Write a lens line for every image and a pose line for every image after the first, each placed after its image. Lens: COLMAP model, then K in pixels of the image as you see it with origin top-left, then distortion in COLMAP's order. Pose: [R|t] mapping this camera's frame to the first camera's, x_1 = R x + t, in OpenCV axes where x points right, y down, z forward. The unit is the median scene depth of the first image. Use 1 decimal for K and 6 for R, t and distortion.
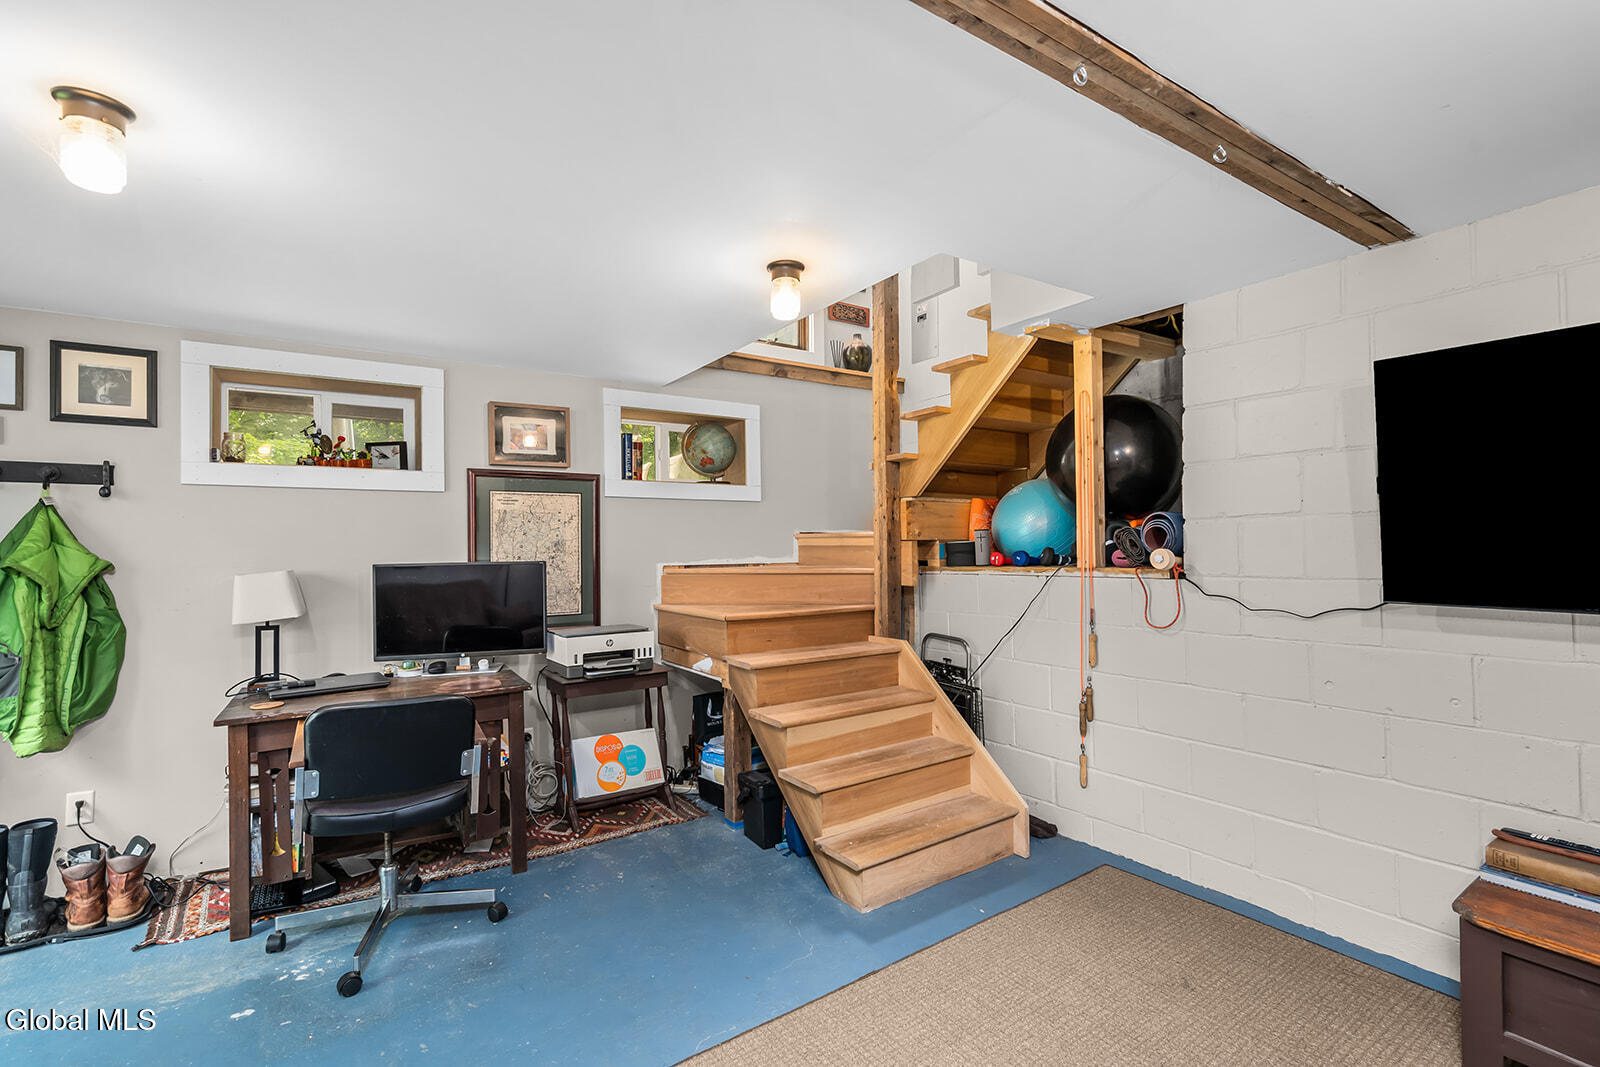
lens RADIAL K [[723.8, 0, 796.3], [0, 723.8, 531.9], [0, 0, 1]] dist [-0.002982, 0.001338]
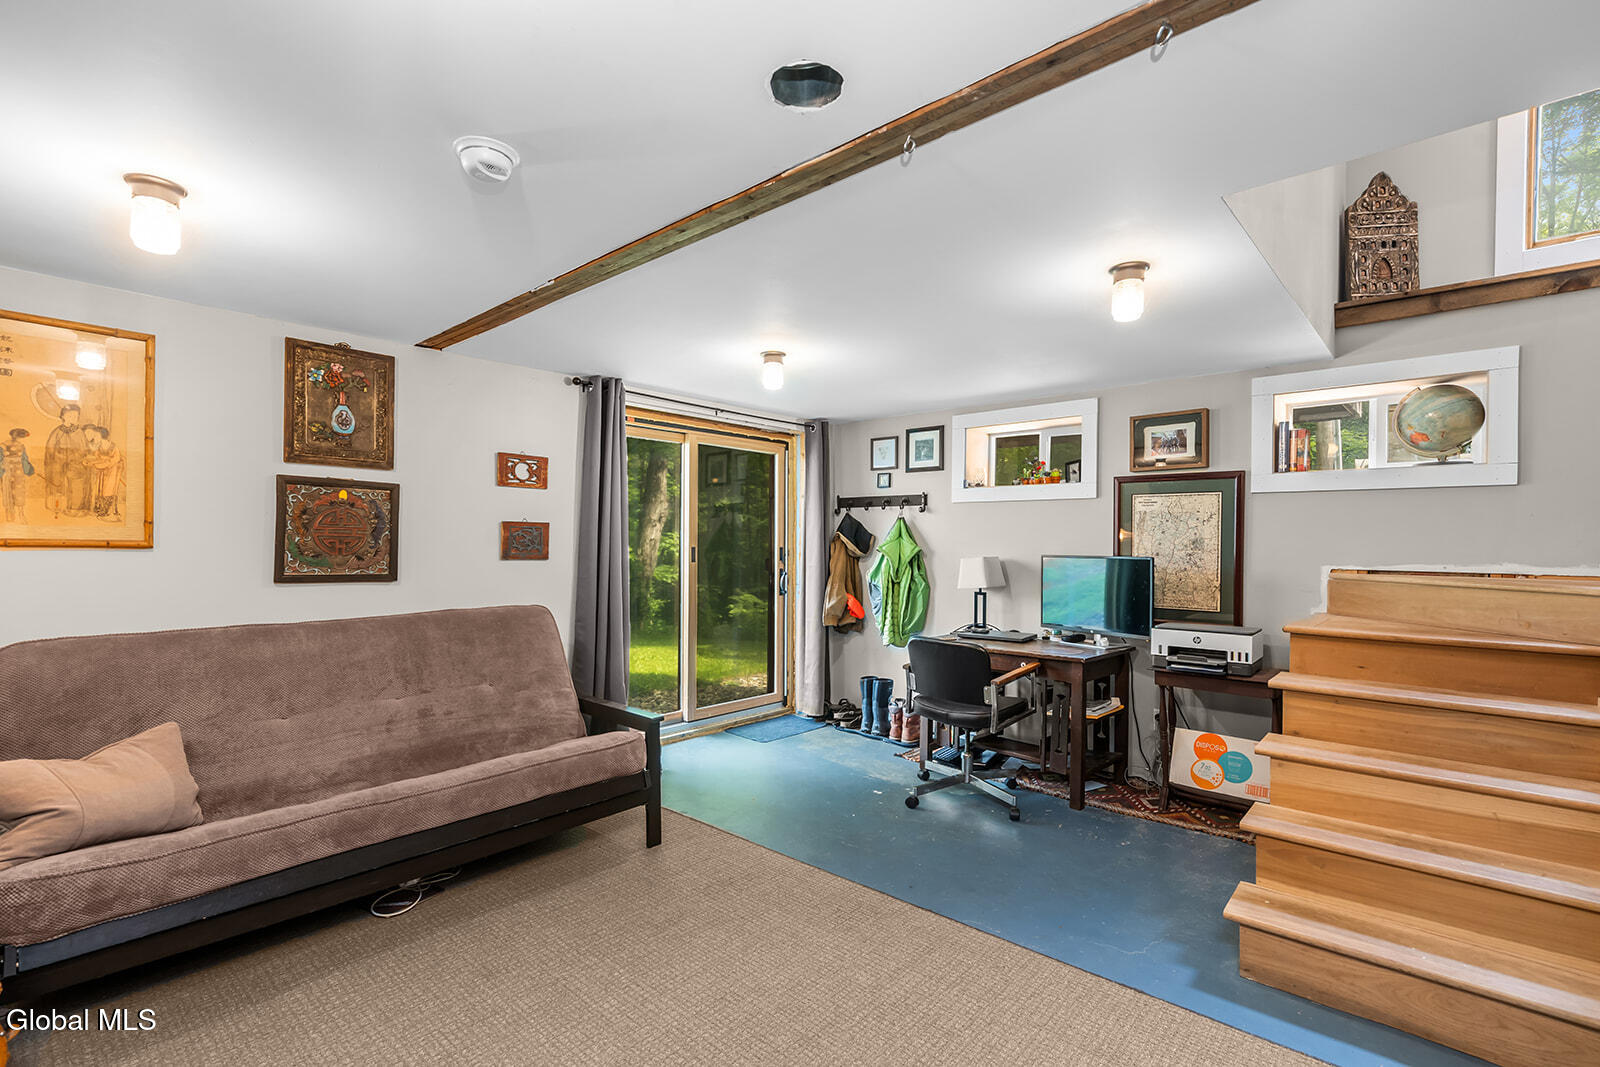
lens RADIAL K [[723.8, 0, 792.8], [0, 723.8, 540.7], [0, 0, 1]] dist [-0.002982, 0.001338]
pose [[0.241667, 0.011426, -0.970292, 0.605822], [0.006623, 0.999888, 0.013424, -0.003362], [0.970337, -0.009670, 0.241564, 0.214786]]
